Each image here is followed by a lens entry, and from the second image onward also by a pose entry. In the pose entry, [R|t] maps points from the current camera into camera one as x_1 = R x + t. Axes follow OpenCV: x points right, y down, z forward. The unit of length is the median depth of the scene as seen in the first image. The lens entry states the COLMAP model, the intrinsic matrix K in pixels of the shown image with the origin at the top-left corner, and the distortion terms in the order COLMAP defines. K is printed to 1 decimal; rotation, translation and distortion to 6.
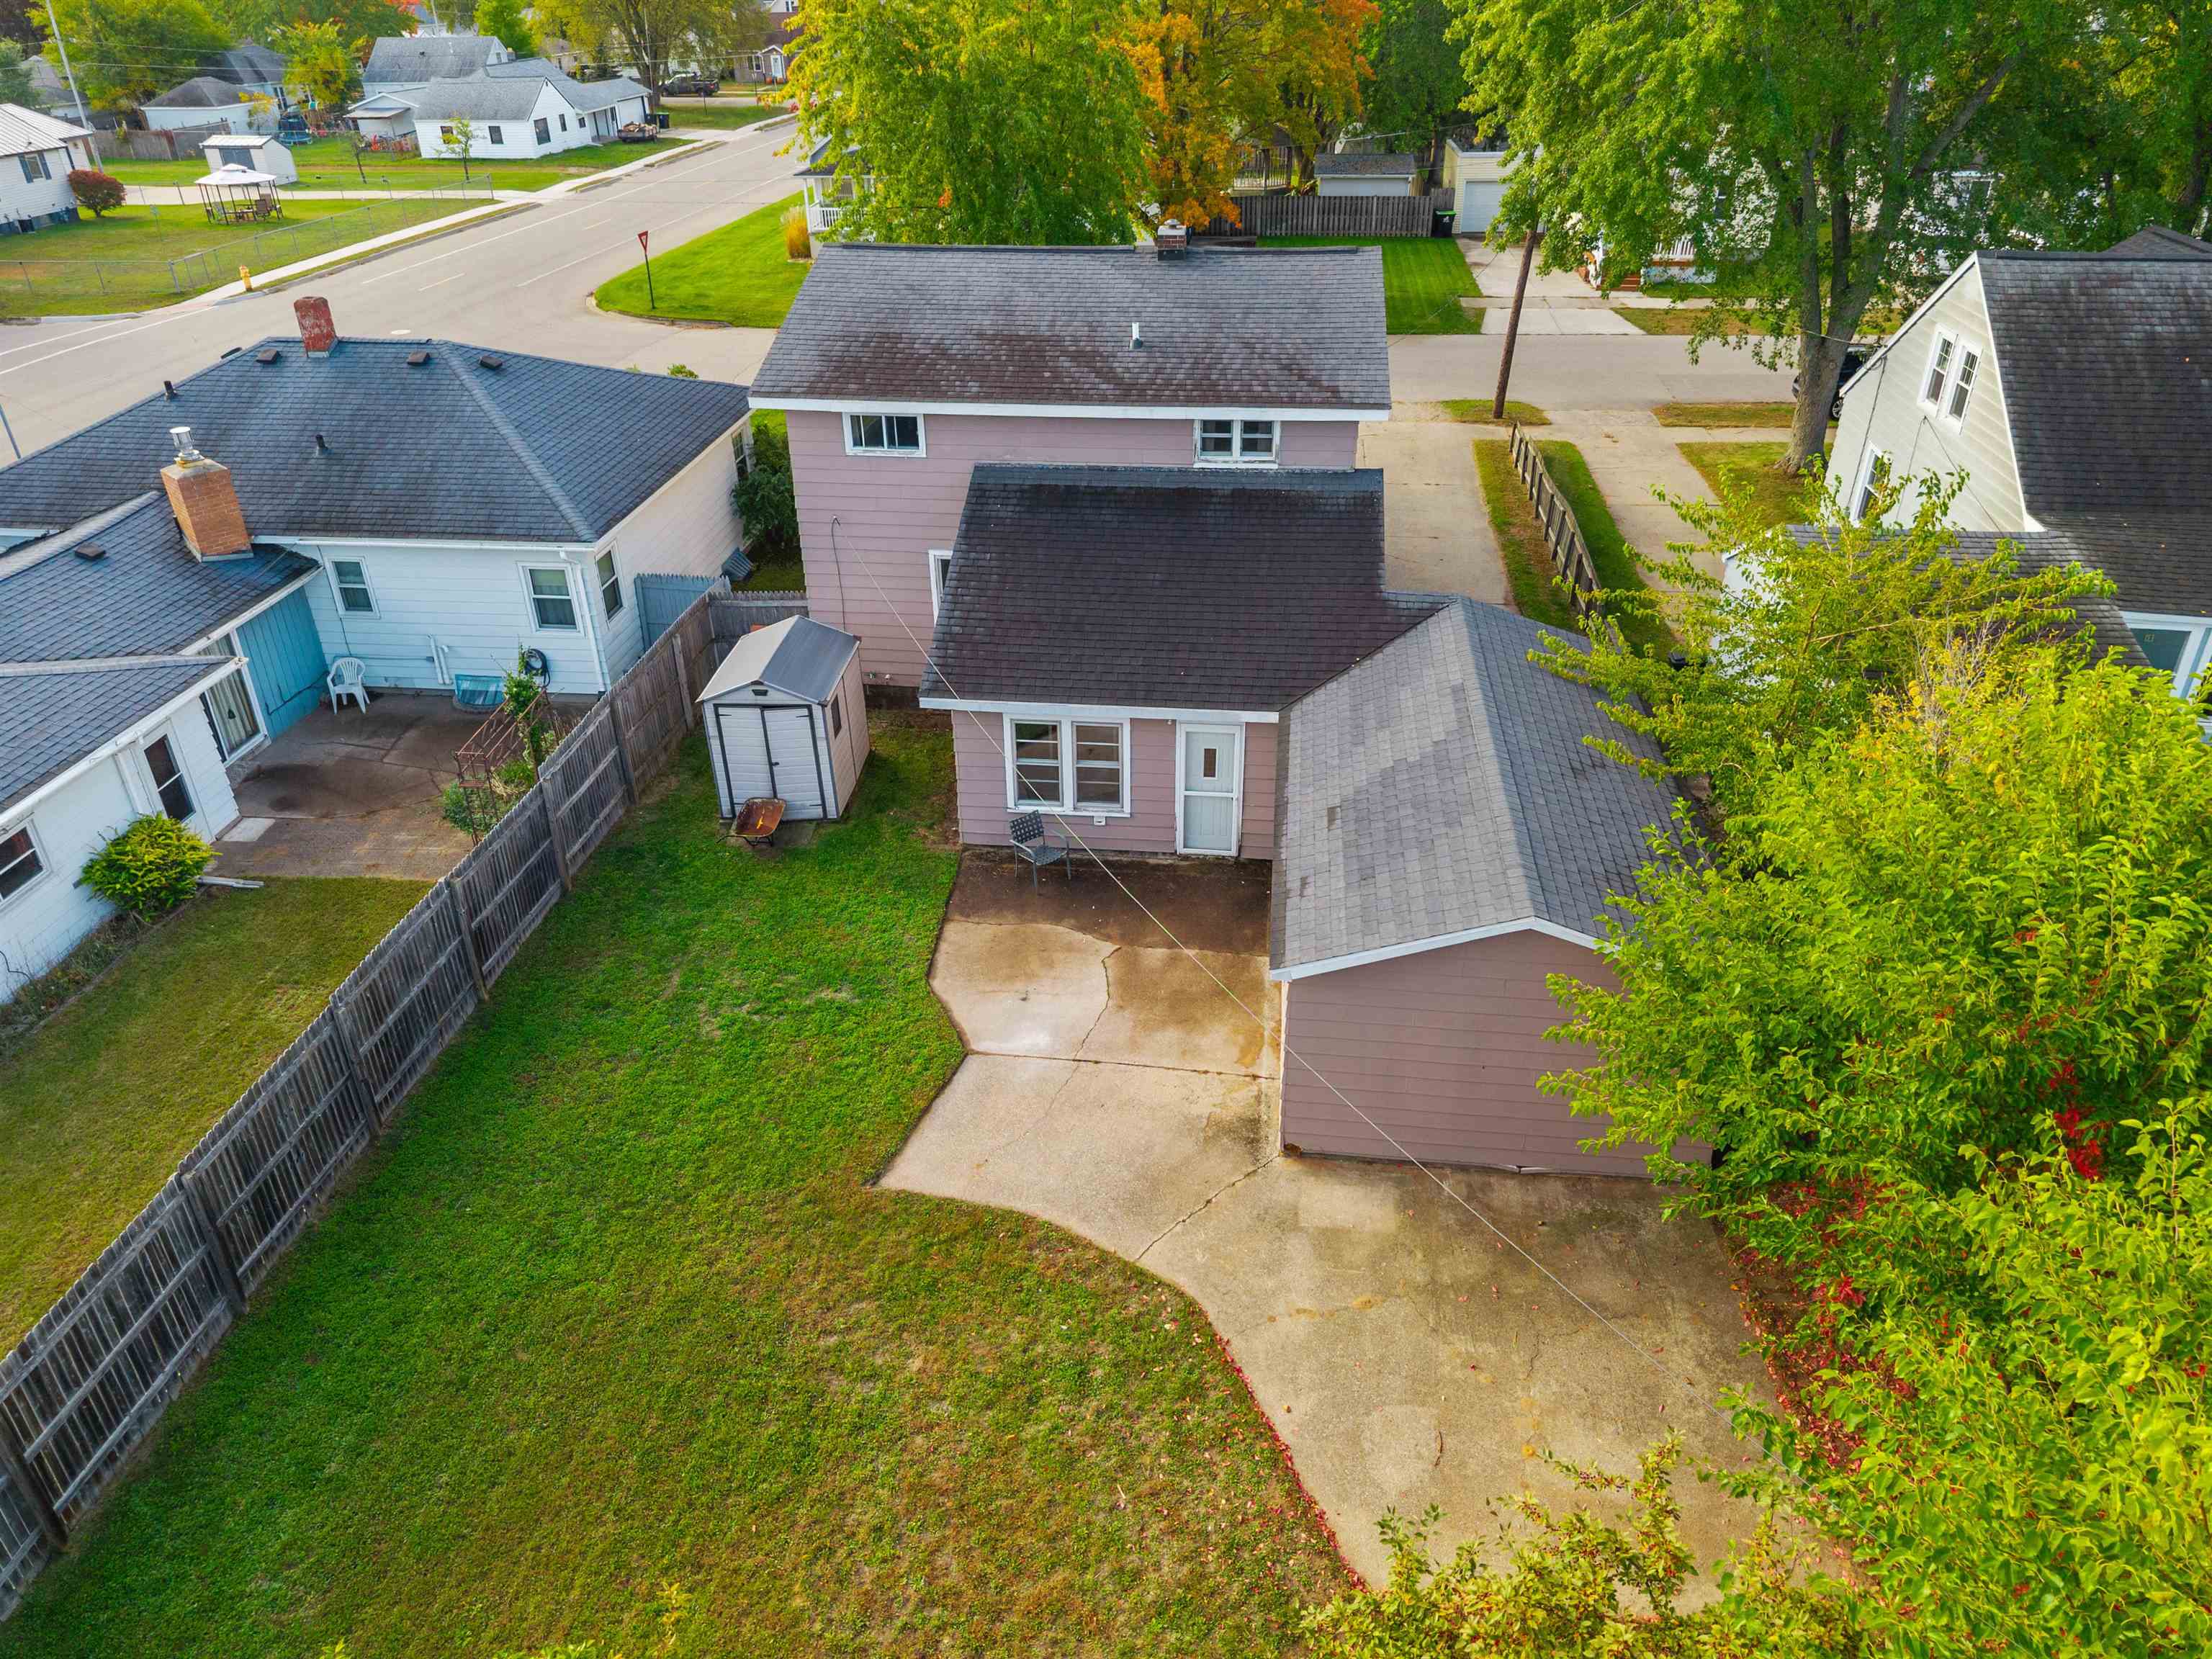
lens RADIAL K [[1524.1, 0, 1104.9], [0, 1524.1, 766.5], [0, 0, 1]] dist [0.120987, -0.171340]
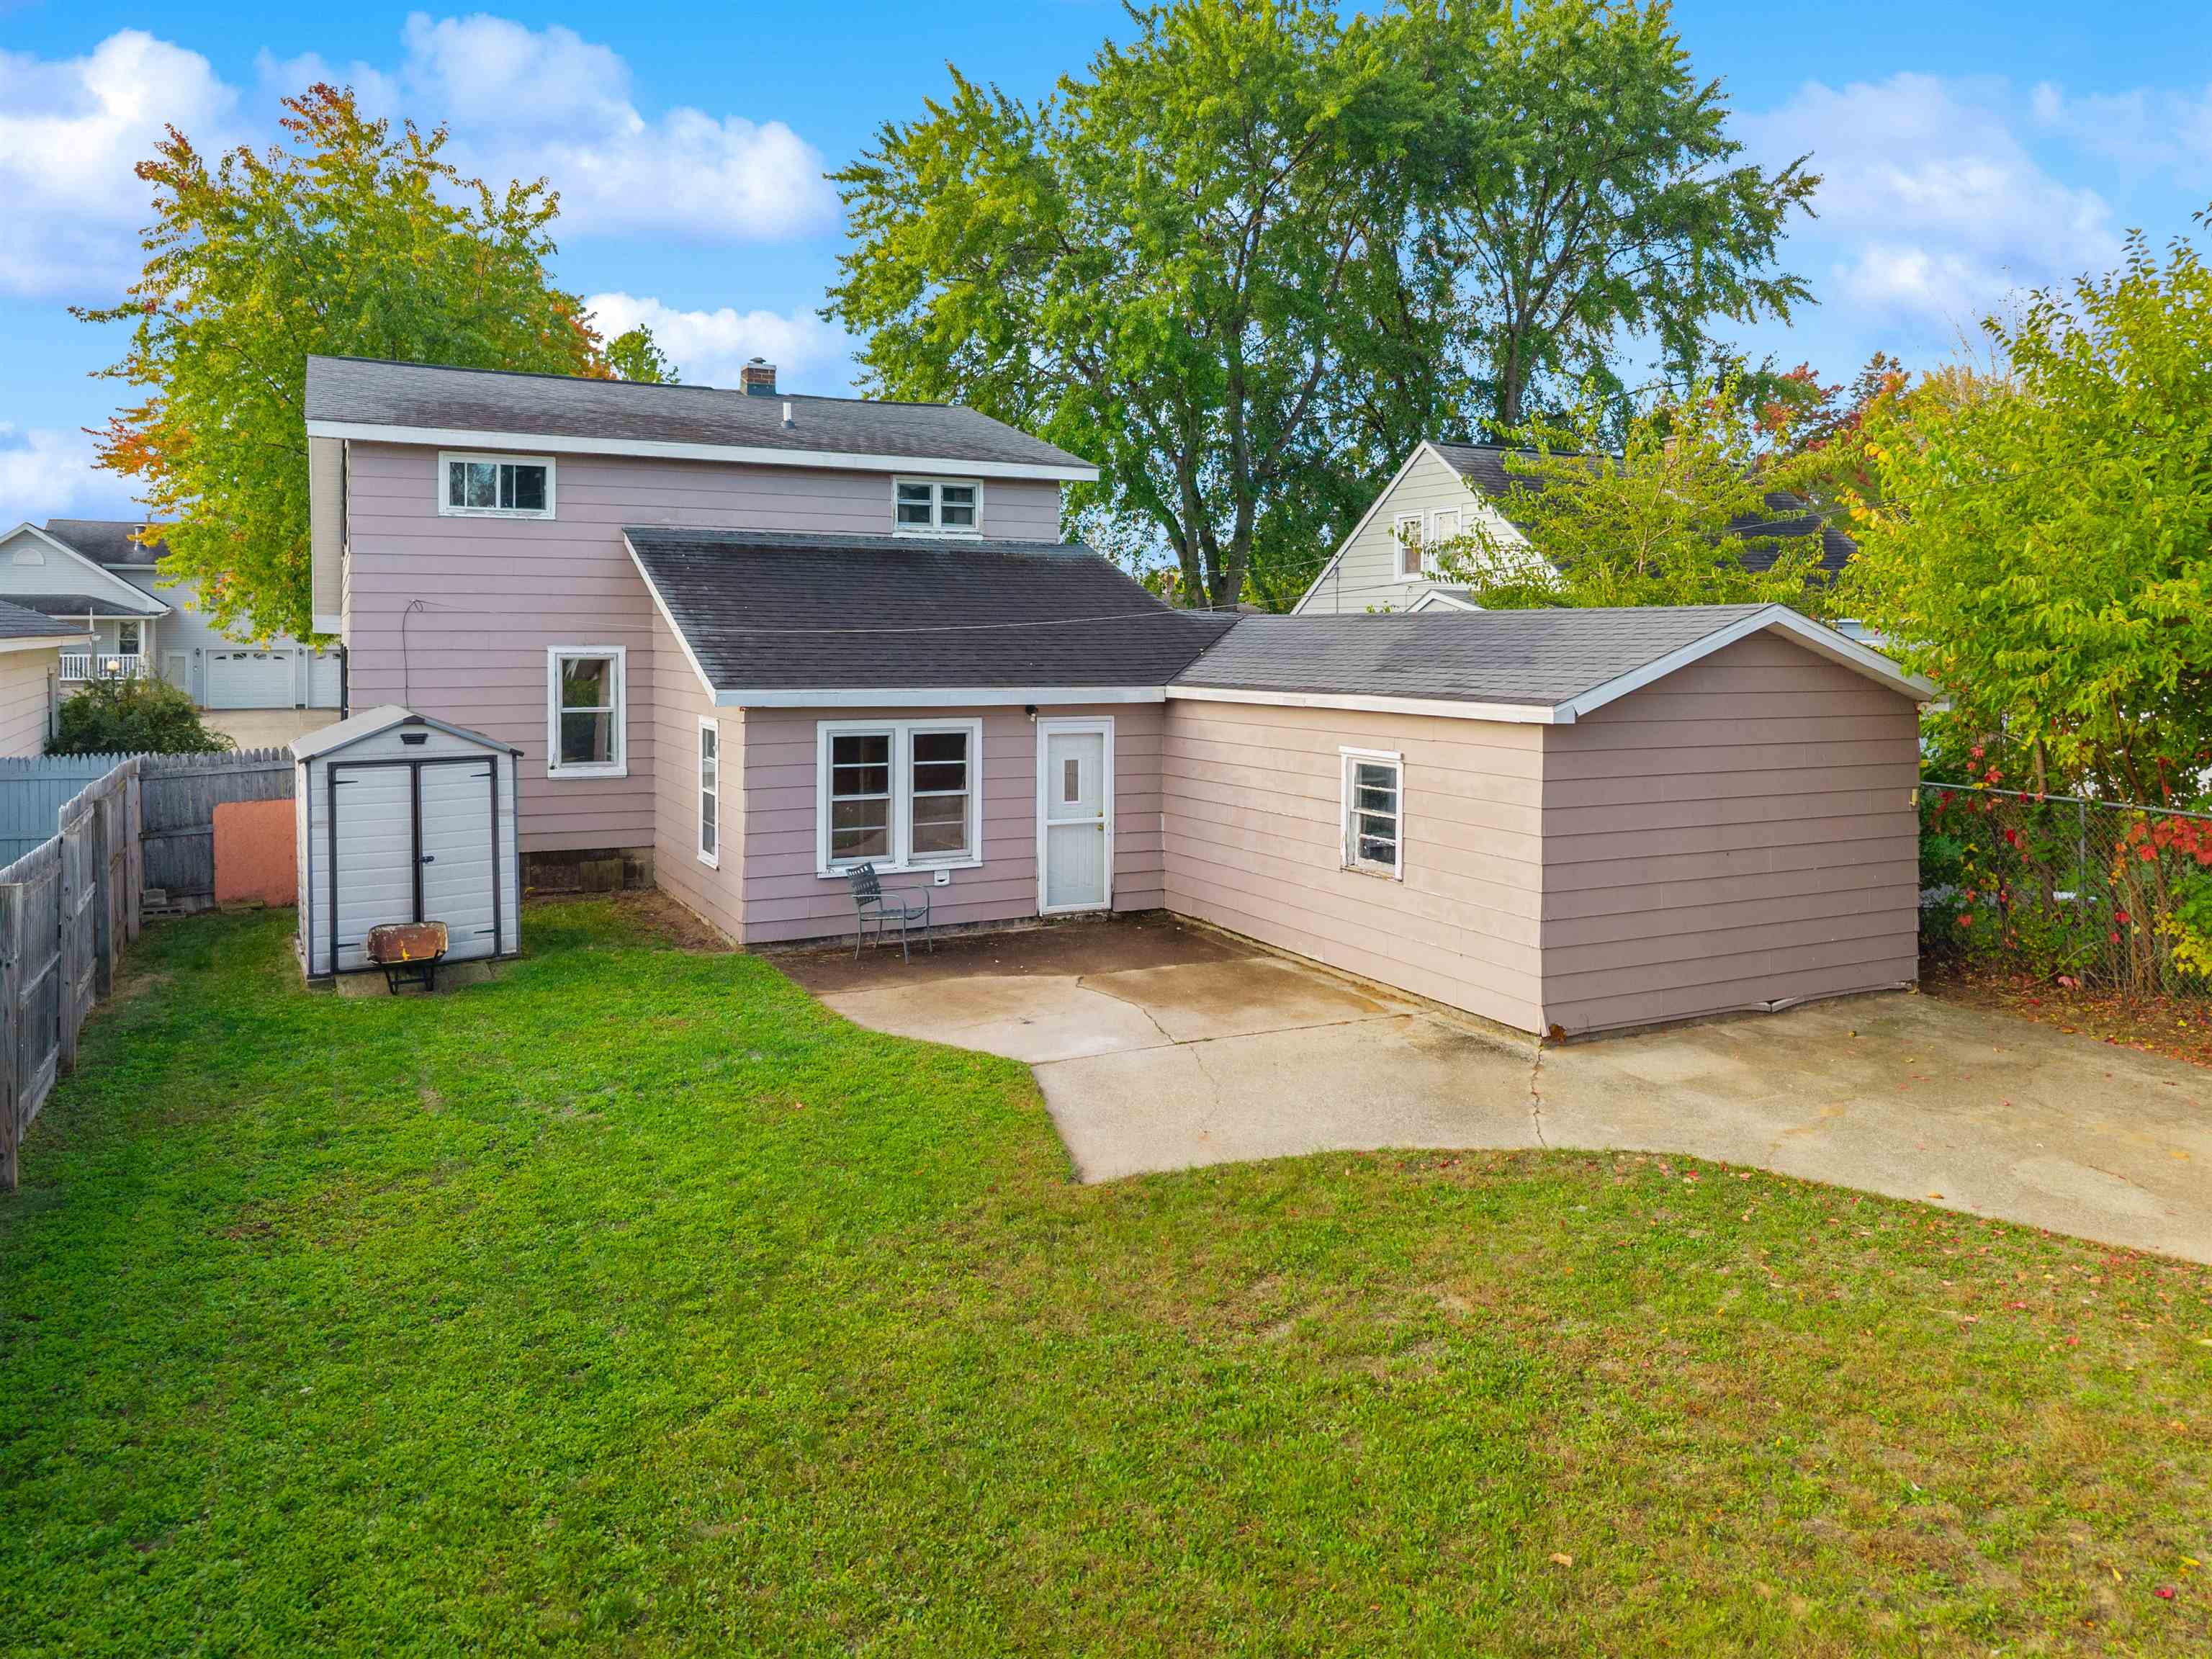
lens RADIAL K [[1514.3, 0, 1100.4], [0, 1514.3, 637.4], [0, 0, 1]] dist [-0.005959, -0.000412]
pose [[0.829347, 0.021682, 0.558313, -0.340023], [0.243154, 0.885656, -0.395588, 0.233810], [-0.503050, 0.463835, 0.729244, 0.373413]]
